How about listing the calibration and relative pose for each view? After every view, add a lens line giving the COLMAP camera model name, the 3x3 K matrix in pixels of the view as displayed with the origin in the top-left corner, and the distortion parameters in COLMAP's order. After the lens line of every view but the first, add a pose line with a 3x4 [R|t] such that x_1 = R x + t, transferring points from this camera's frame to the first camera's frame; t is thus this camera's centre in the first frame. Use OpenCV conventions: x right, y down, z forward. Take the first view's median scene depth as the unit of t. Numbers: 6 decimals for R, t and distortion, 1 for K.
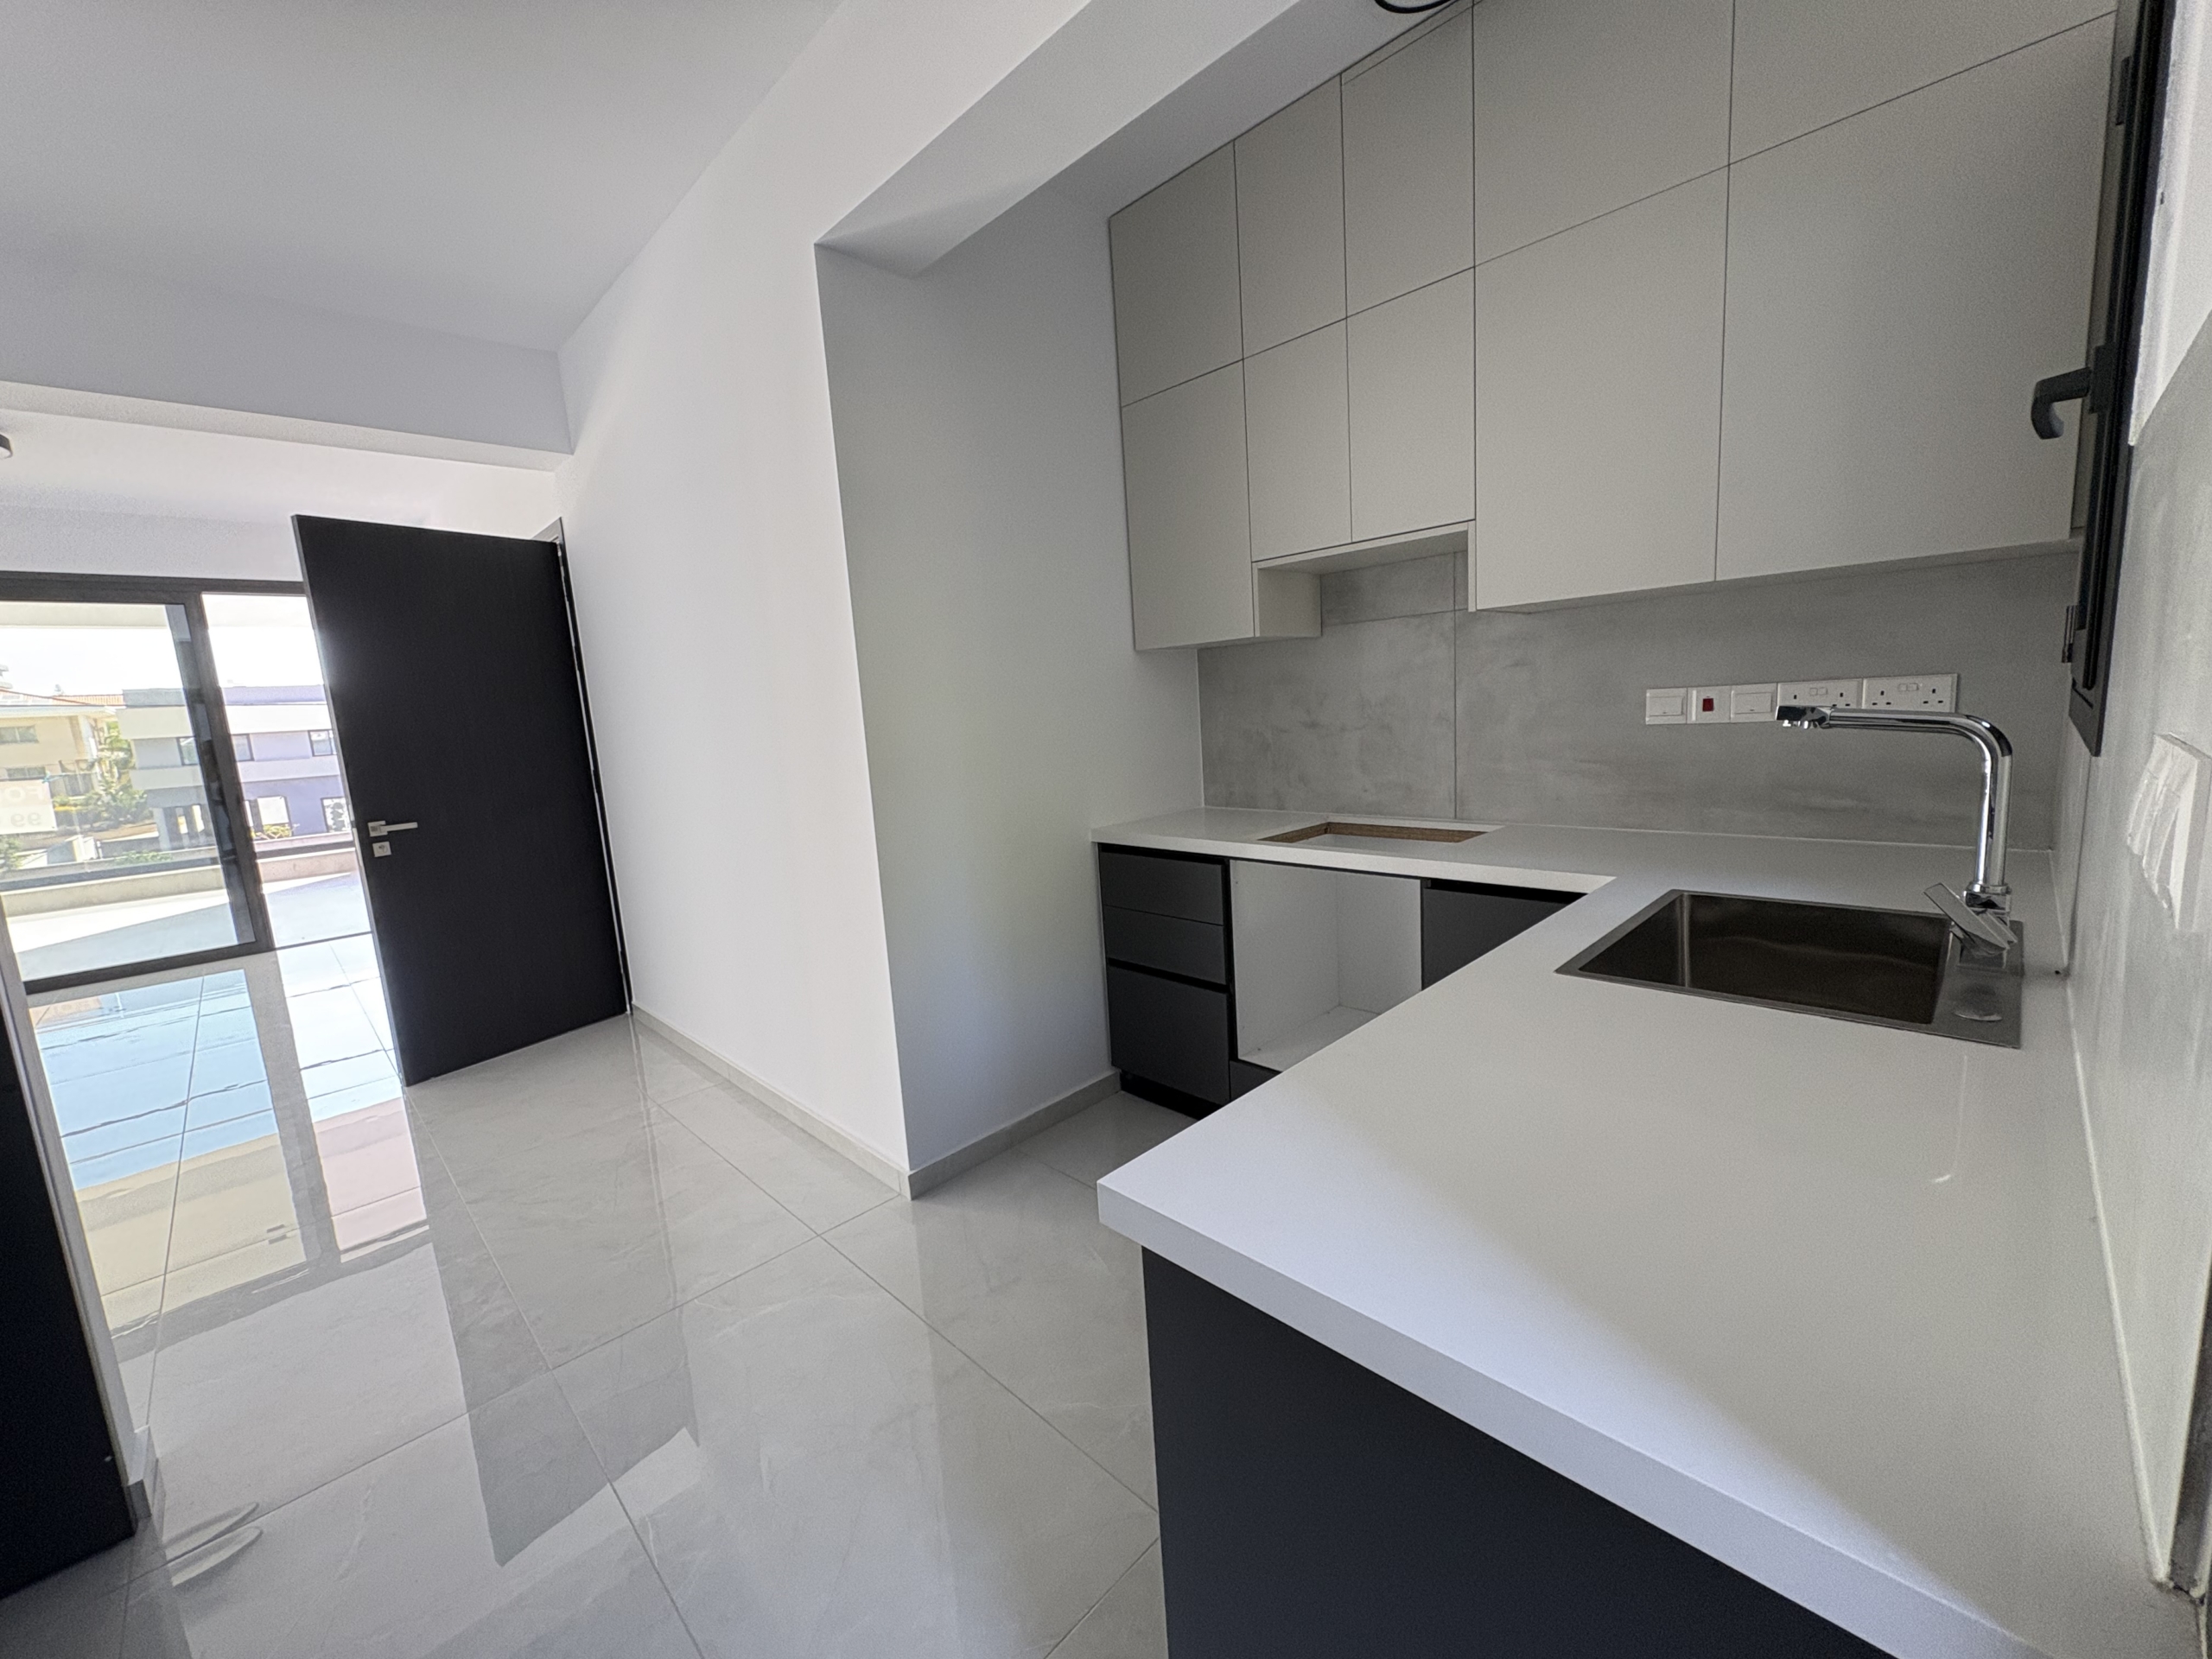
lens RADIAL K [[879.3, 0, 1106.0], [0, 879.3, 829.5], [0, 0, 1]] dist [0.000628, 0.000068]
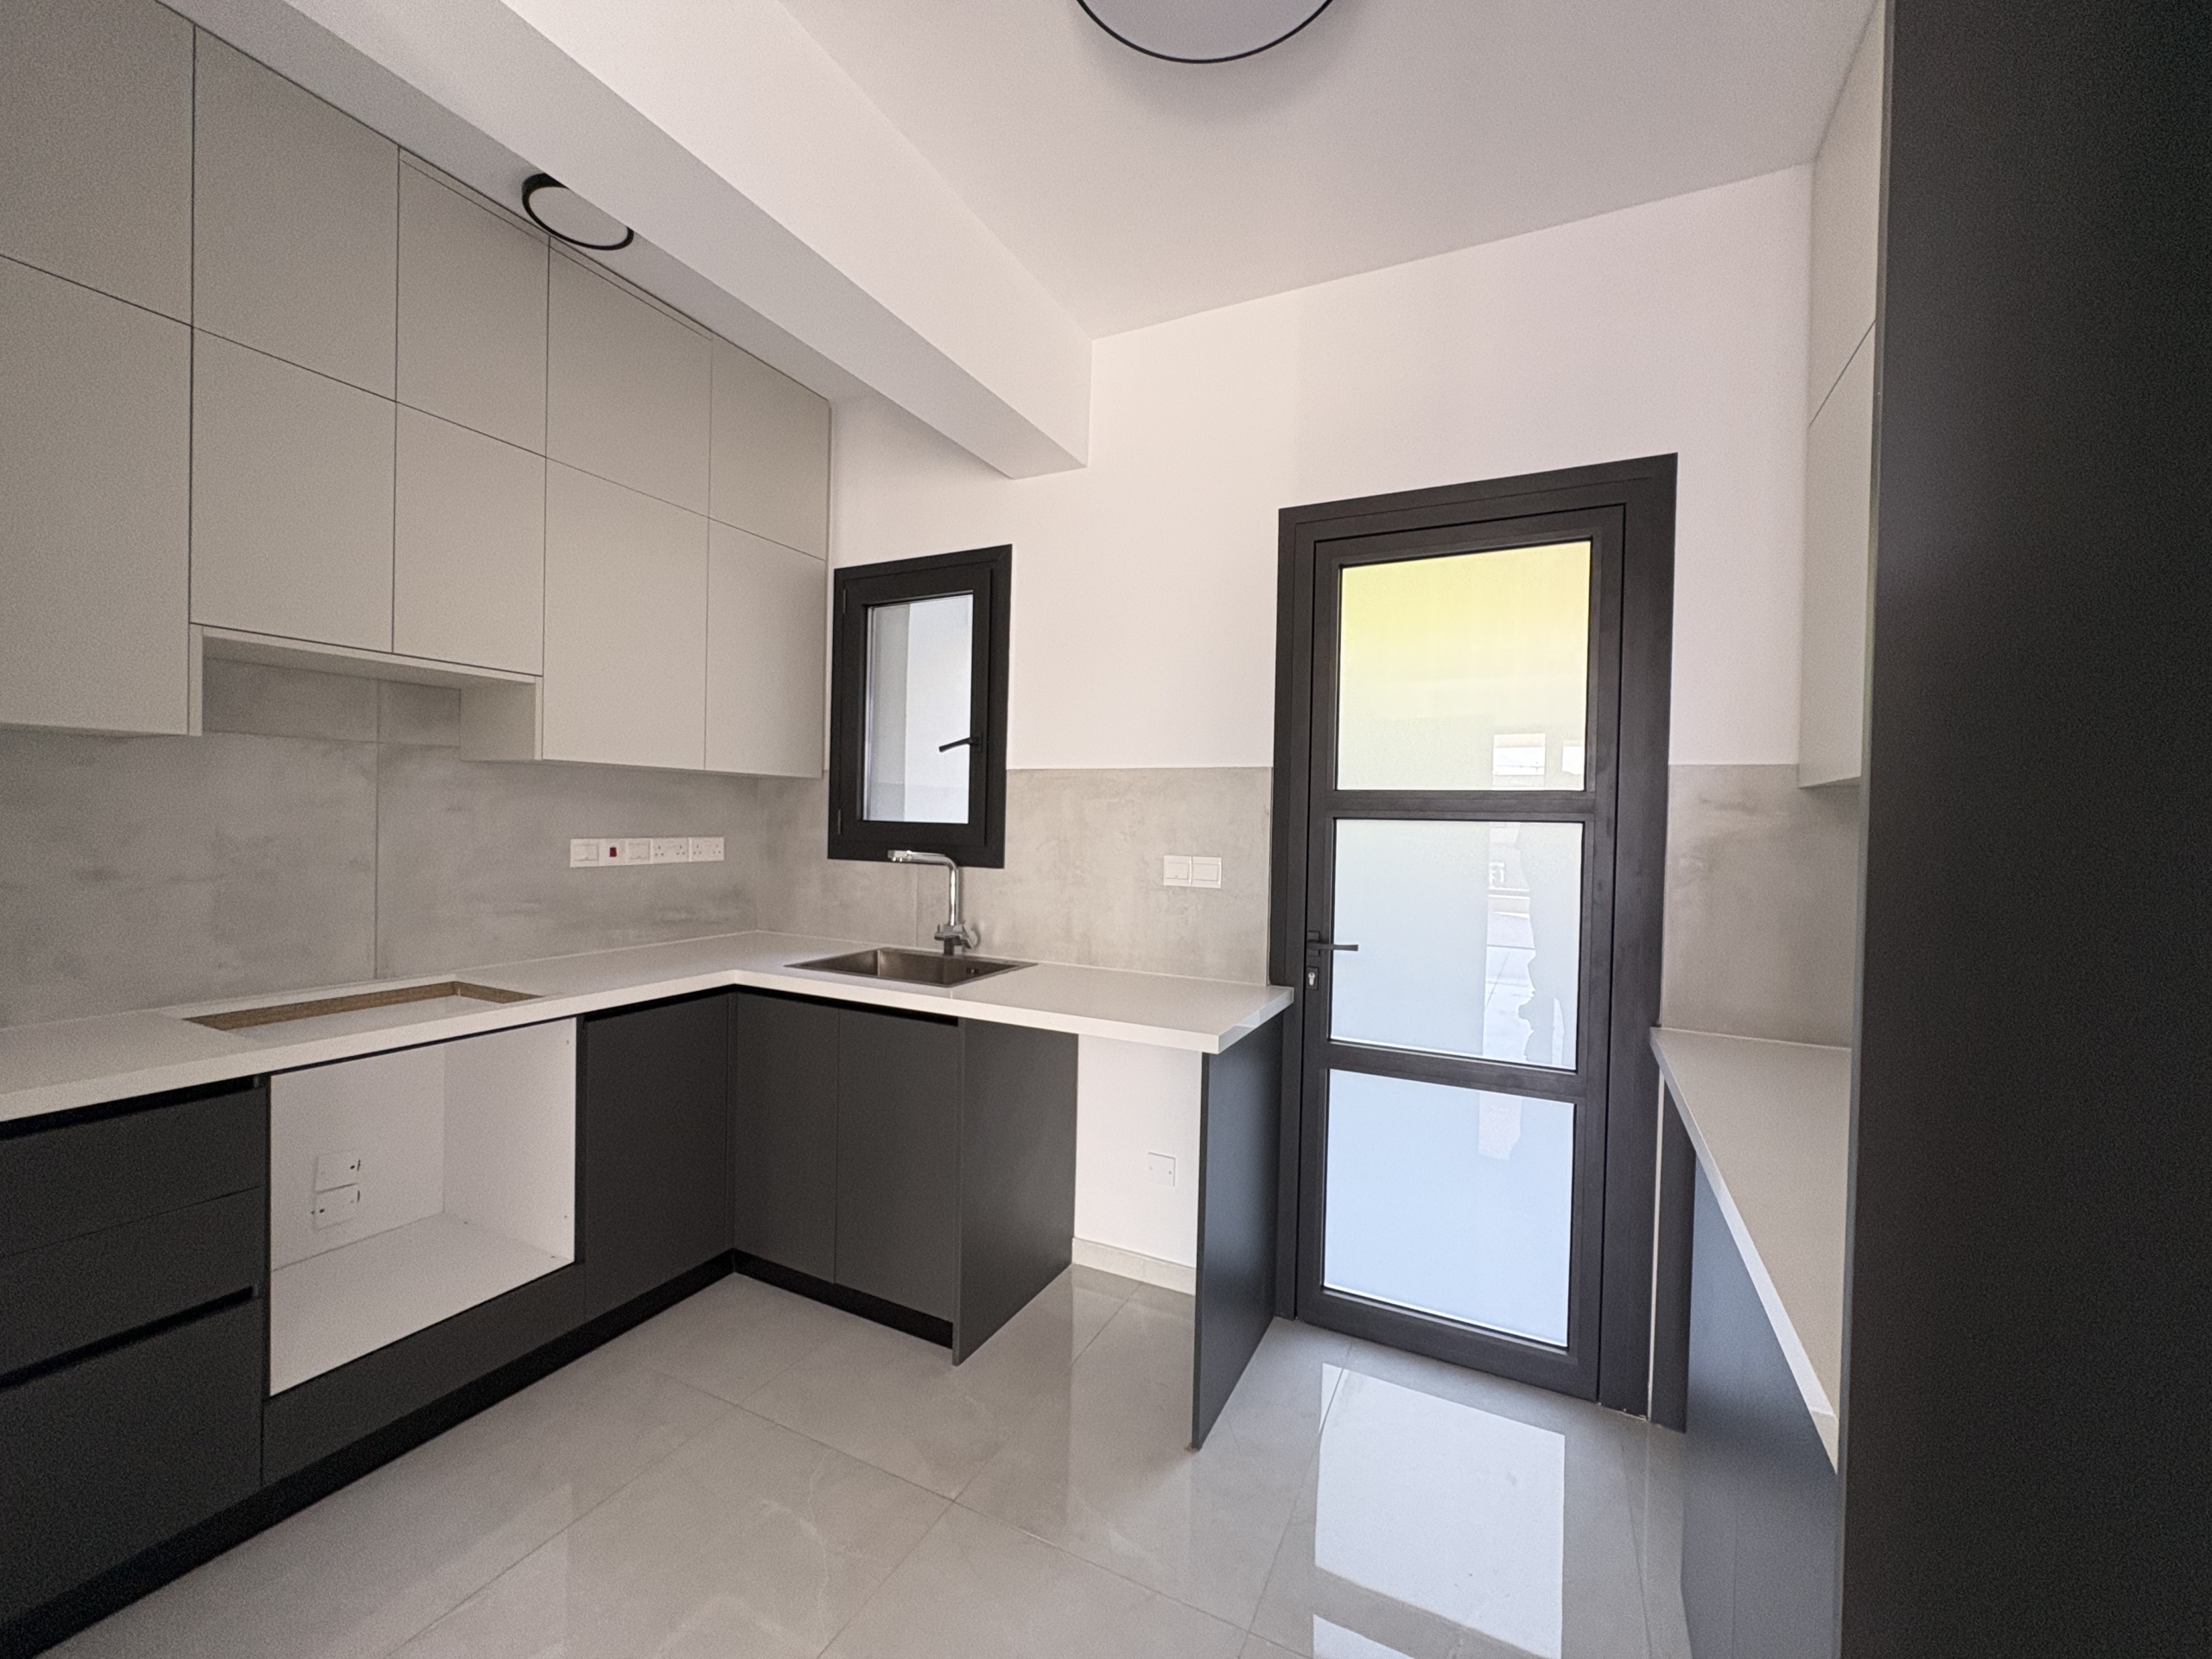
lens RADIAL K [[879.3, 0, 1106.0], [0, 879.3, 829.5], [0, 0, 1]] dist [0.000628, 0.000068]
pose [[-0.327978, 0.044589, 0.943633, -0.588758], [0.136020, 0.990706, 0.000464, -0.054252], [-0.934842, 0.128505, -0.330994, 0.535611]]
